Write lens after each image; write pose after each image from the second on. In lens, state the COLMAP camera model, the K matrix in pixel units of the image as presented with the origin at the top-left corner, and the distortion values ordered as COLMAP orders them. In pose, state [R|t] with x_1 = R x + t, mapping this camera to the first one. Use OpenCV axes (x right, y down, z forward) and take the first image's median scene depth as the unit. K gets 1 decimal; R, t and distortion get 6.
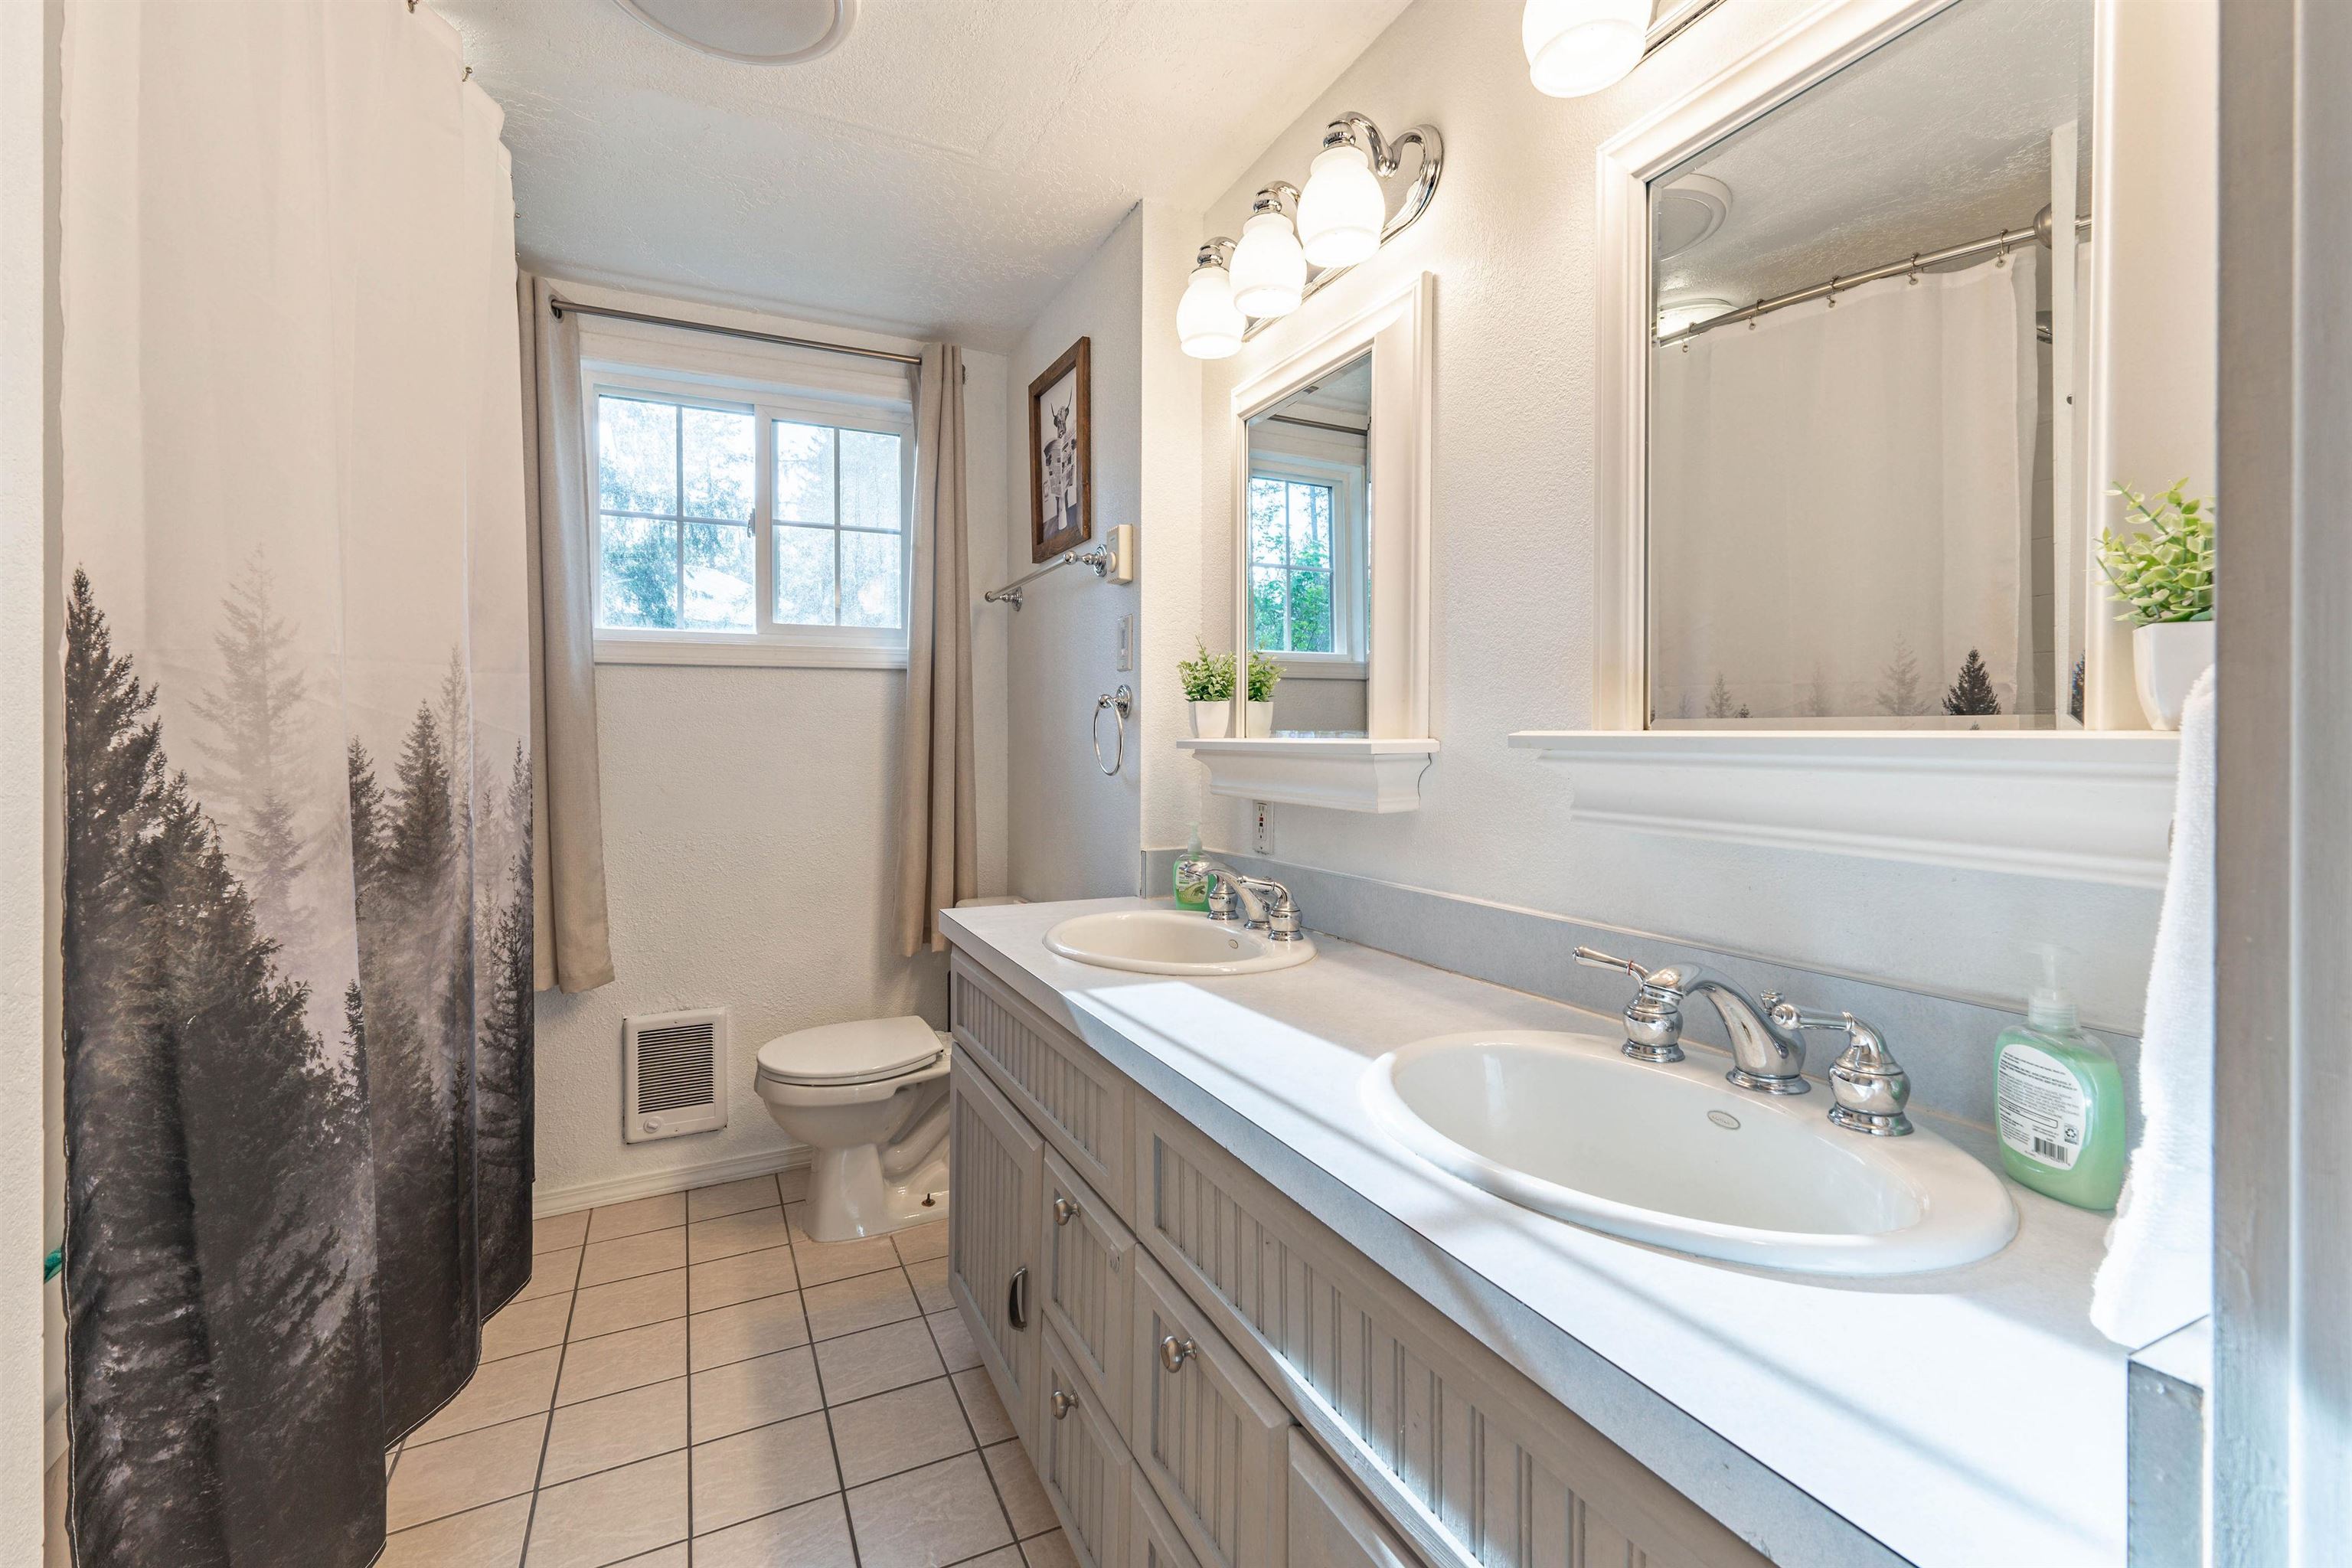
lens RADIAL K [[1020.3, 0, 1195.2], [0, 1020.3, 741.1], [0, 0, 1]] dist [0.000289, 0.001842]
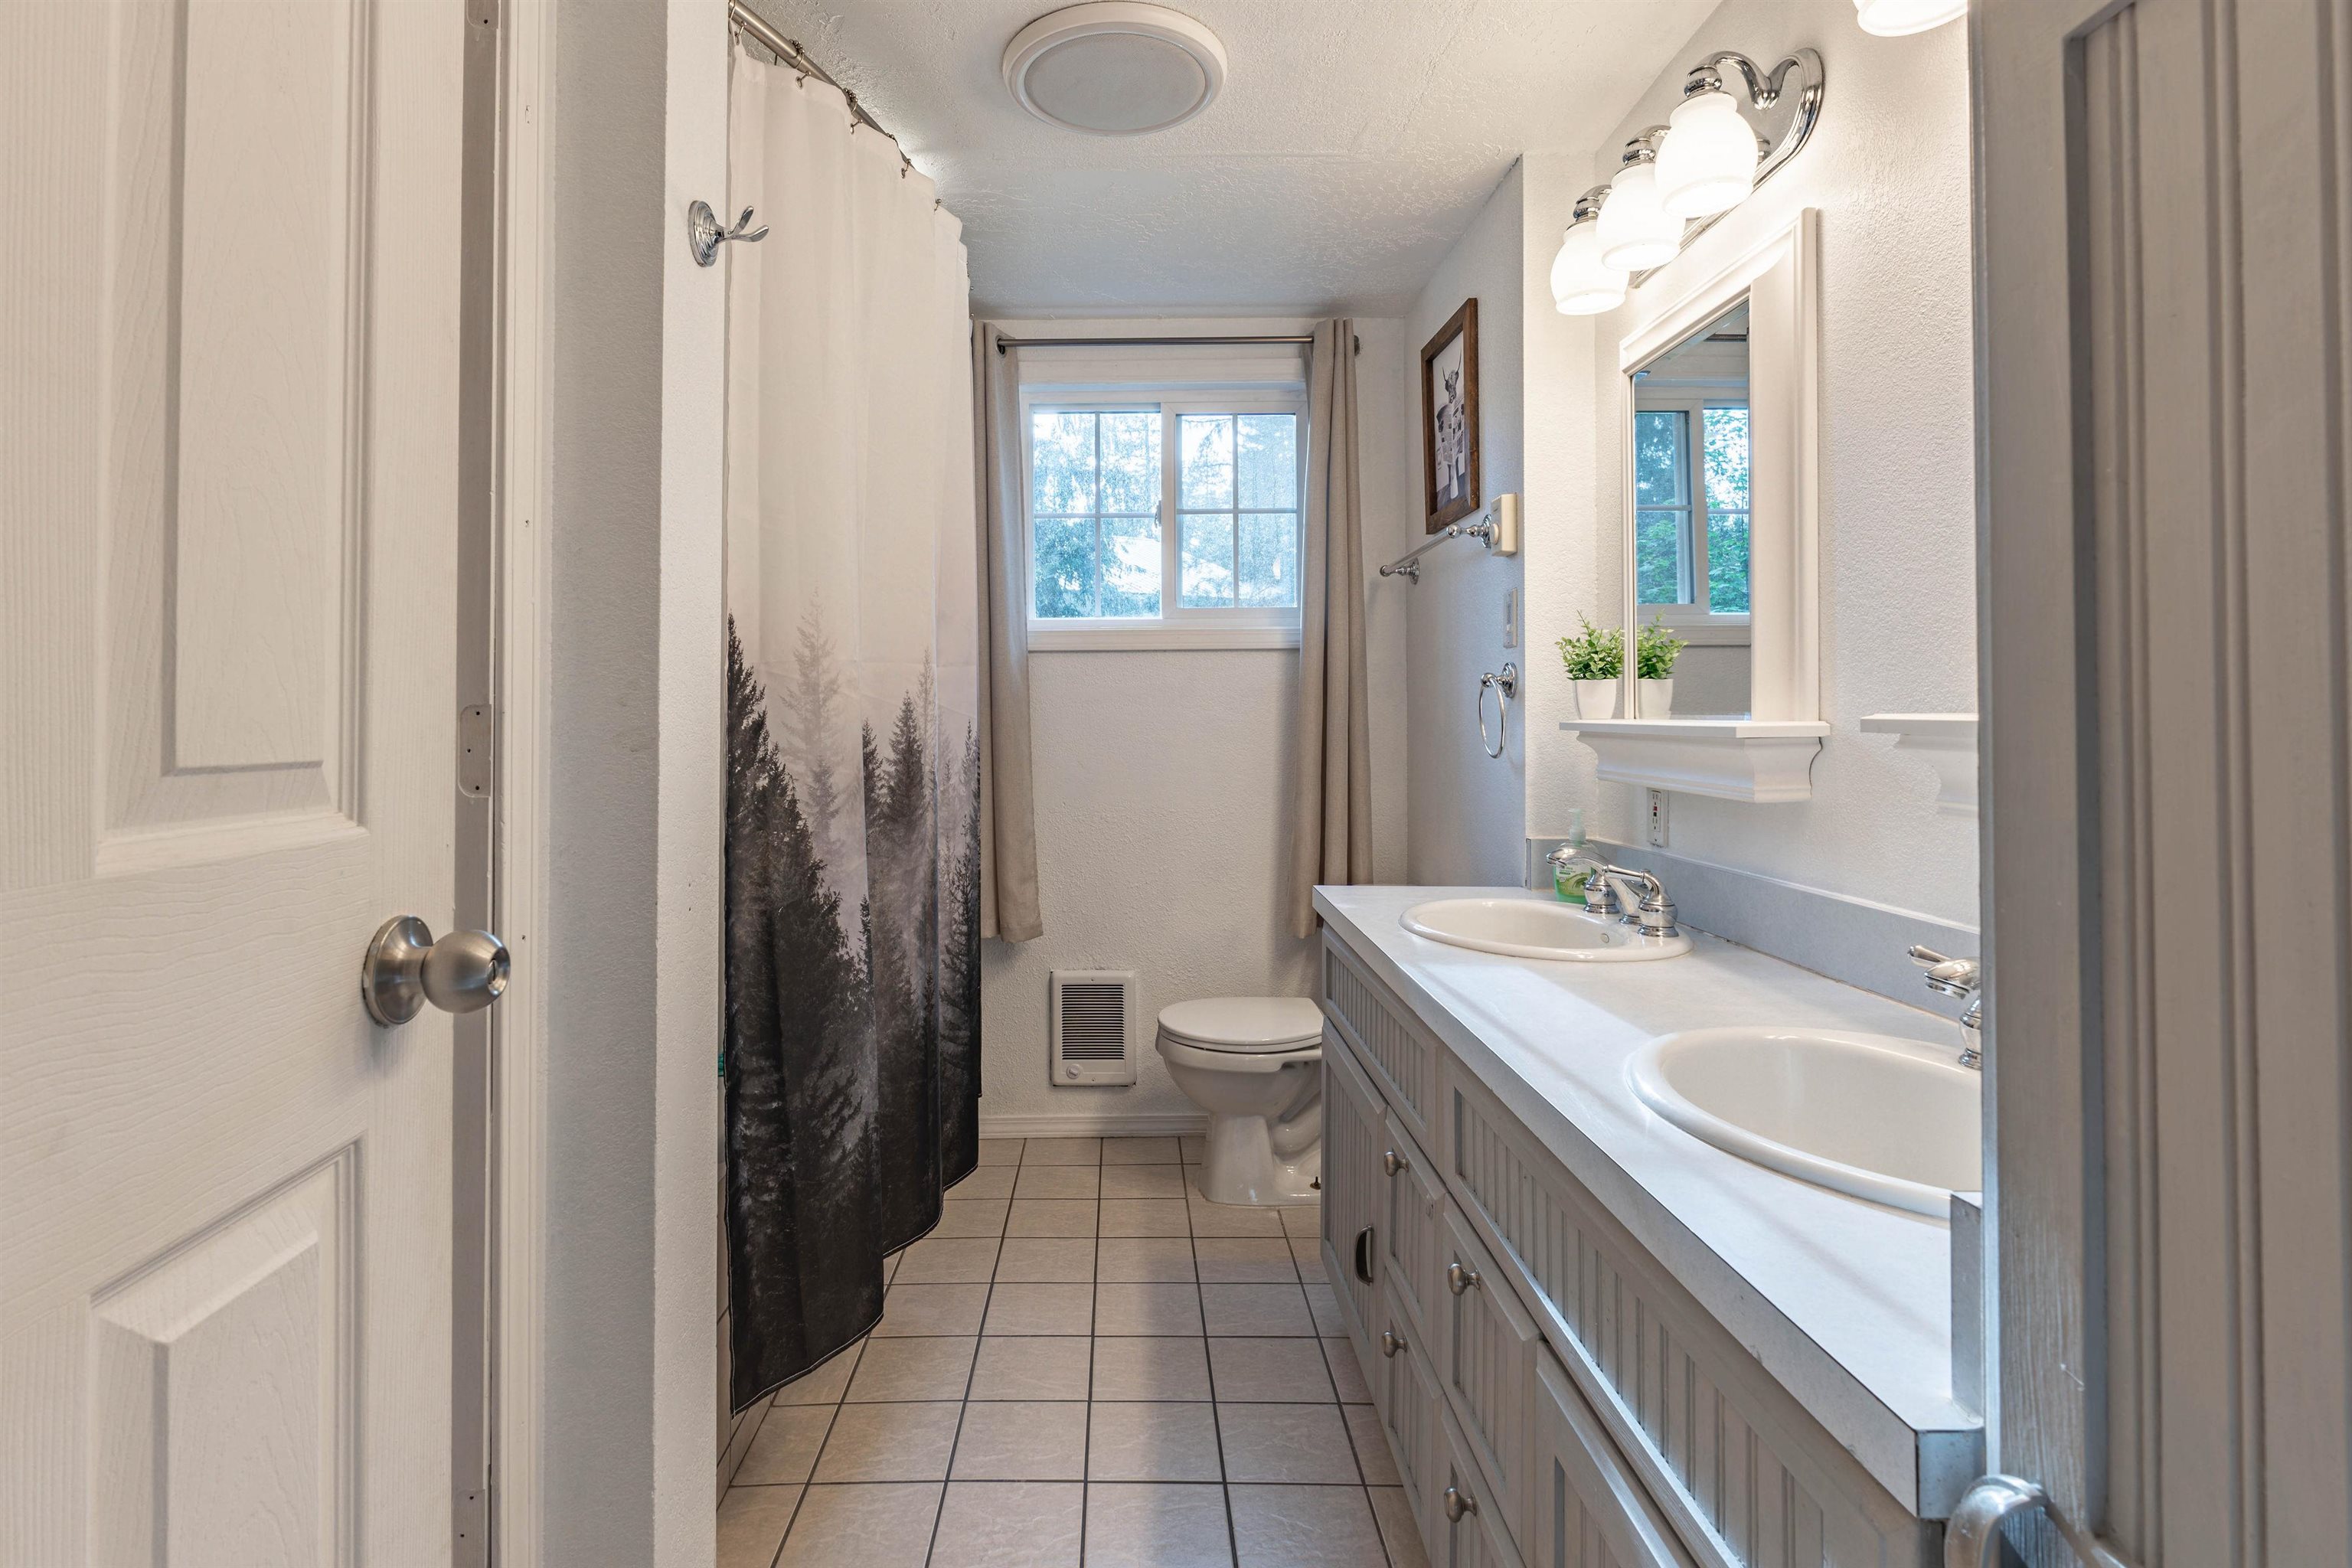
lens RADIAL K [[1162.1, 0, 1133.1], [0, 1162.1, 699.5], [0, 0, 1]] dist [-0.019020, 0.000402]
pose [[0.899452, -0.006021, -0.436979, 0.112172], [-0.001400, 0.999860, -0.016659, -0.003222], [0.437018, 0.015596, 0.899318, -0.152362]]
